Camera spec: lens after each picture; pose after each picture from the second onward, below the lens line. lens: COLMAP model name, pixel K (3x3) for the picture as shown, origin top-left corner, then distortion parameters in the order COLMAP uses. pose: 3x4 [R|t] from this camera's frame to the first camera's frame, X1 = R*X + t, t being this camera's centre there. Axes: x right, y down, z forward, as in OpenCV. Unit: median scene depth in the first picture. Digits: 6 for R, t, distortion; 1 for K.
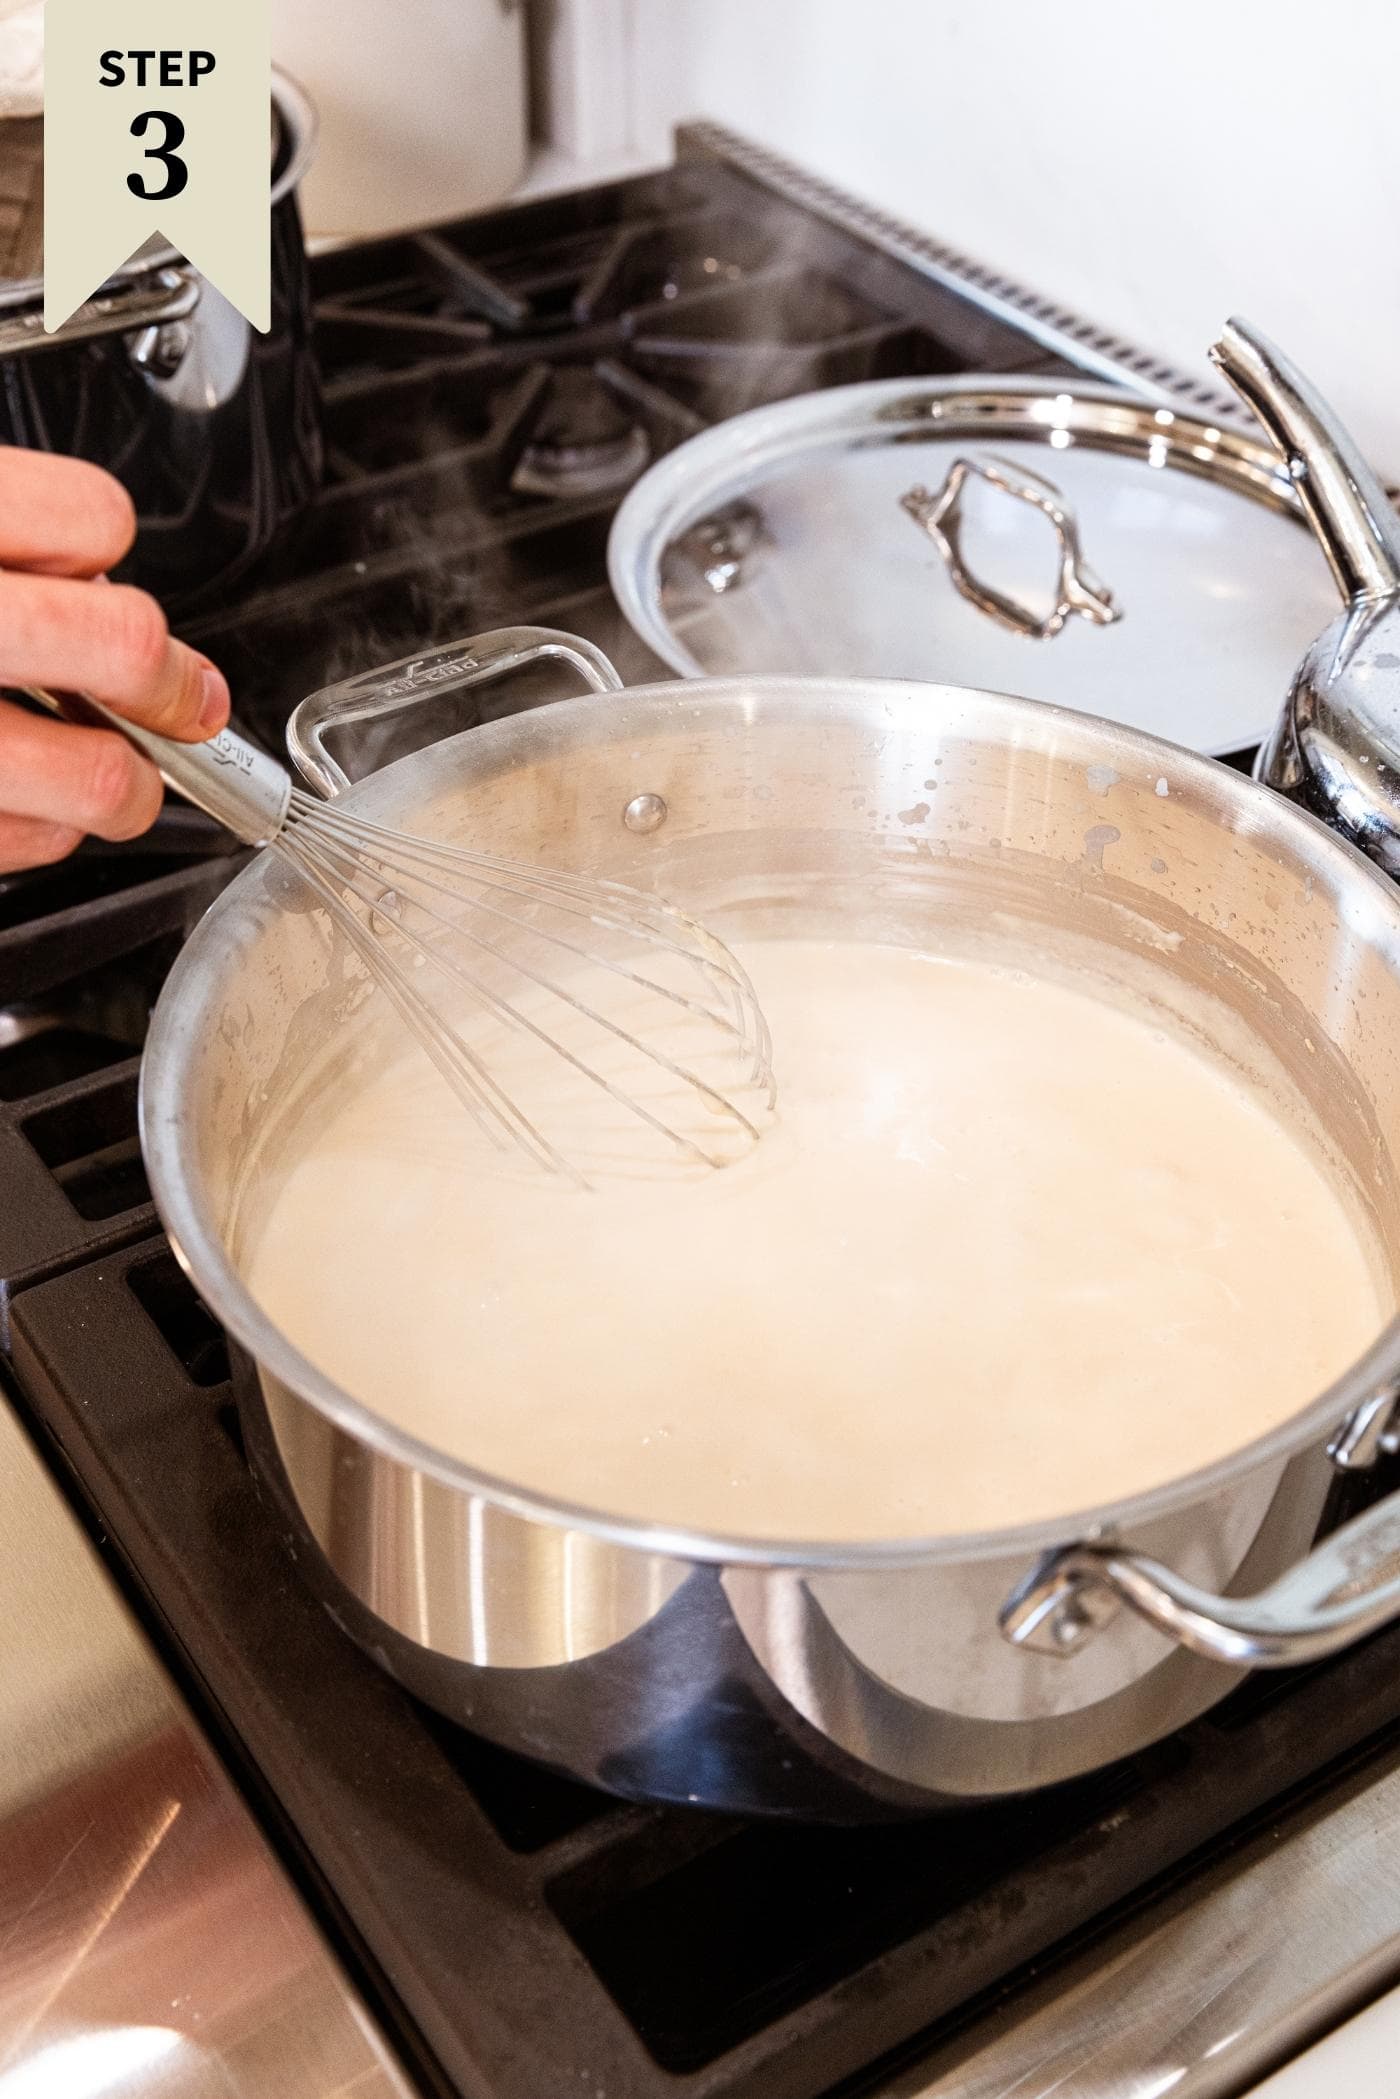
lens RADIAL K [[2522.1, 0, 700.0], [0, 2522.1, 1049.5], [0, 0, 1]] dist [-0.020883, -0.024118]
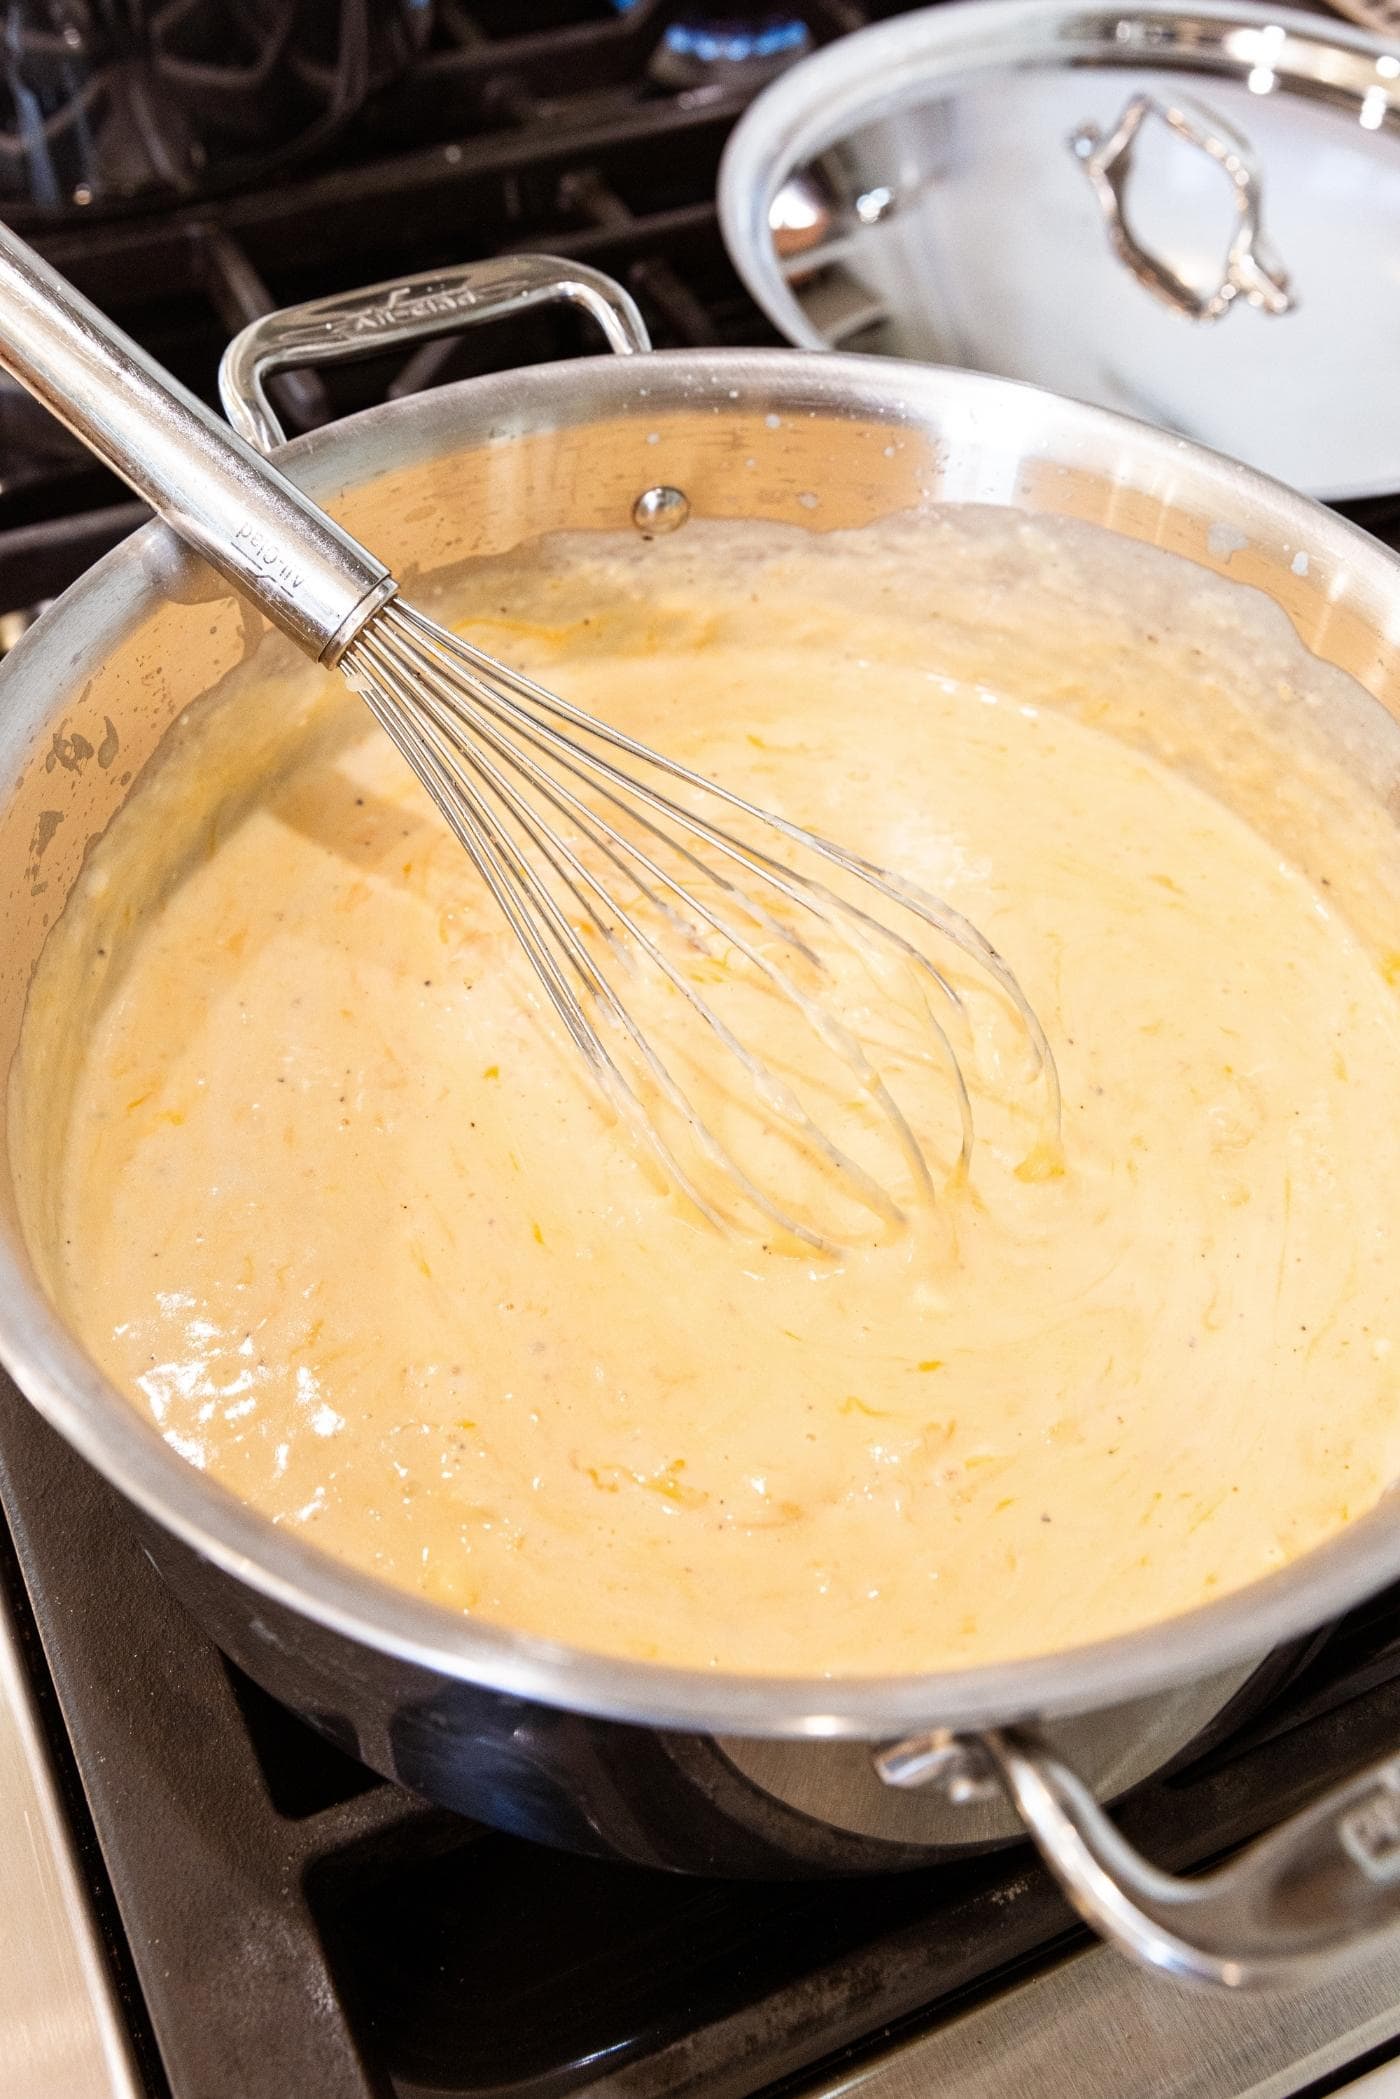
lens RADIAL K [[2077.3, 0, 694.8], [0, 2077.3, 992.6], [0, 0, 1]] dist [-0.005257, -0.015275]
pose [[0.988550, 0.134339, -0.068722, 0.056715], [-0.118628, 0.973346, 0.196278, -0.075016], [0.093259, -0.185878, 0.978137, 0.311624]]
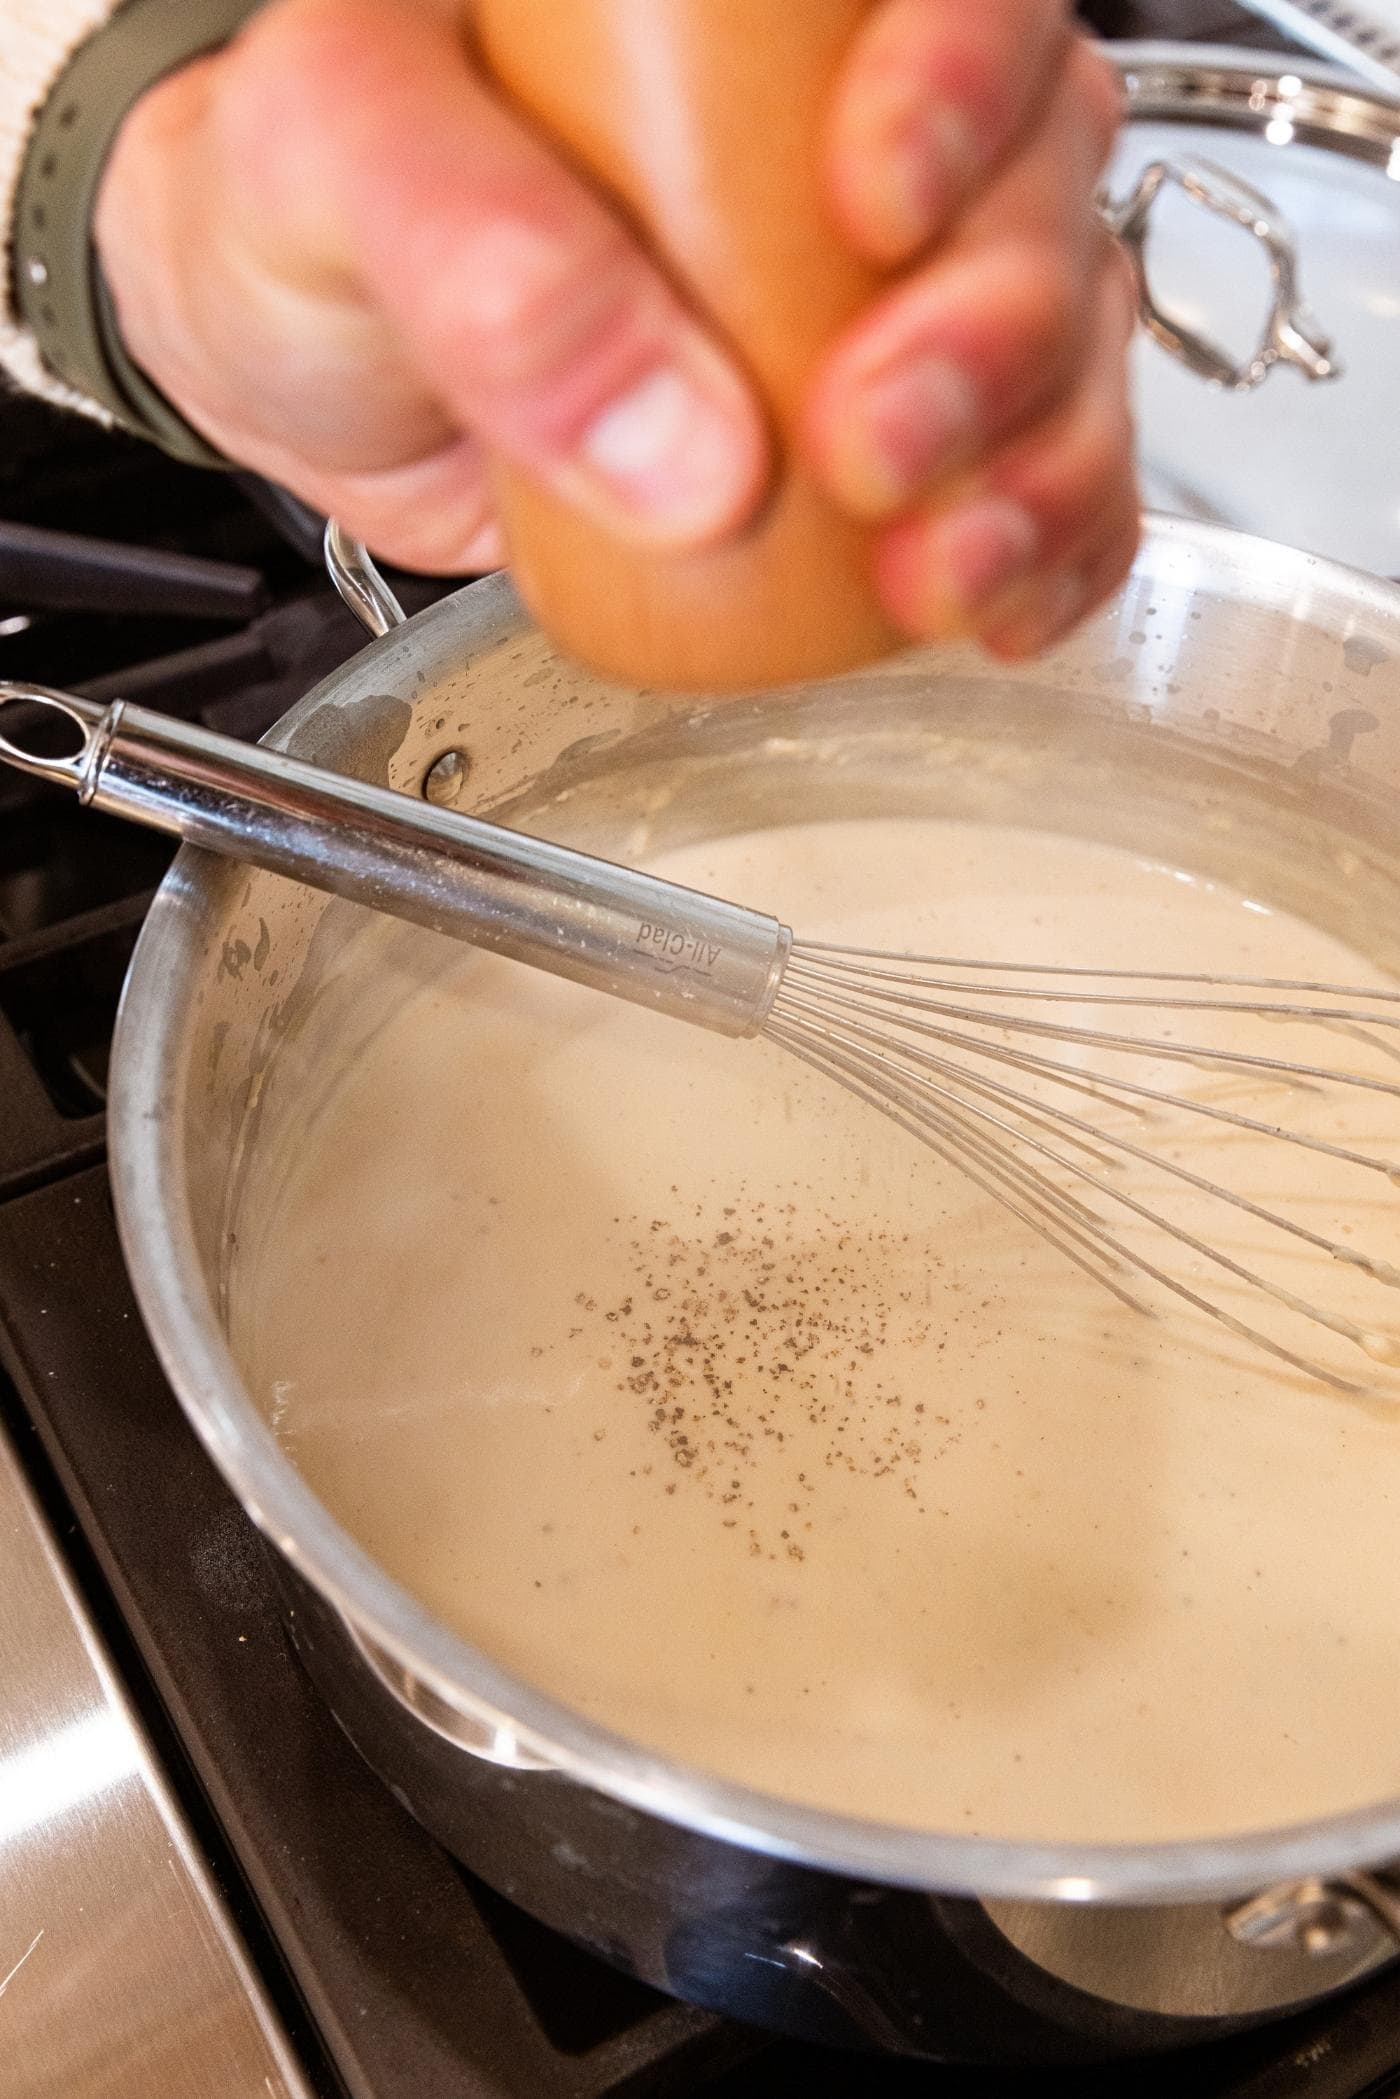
lens RADIAL K [[2406.9, 0, 708.1], [0, 2406.9, 1018.1], [0, 0, 1]] dist [0.013027, 0.026691]
pose [[0.998330, 0.057763, -0.000762, -0.035446], [-0.056896, 0.985450, 0.160162, -0.100857], [0.010003, -0.159851, 0.987090, 0.236131]]
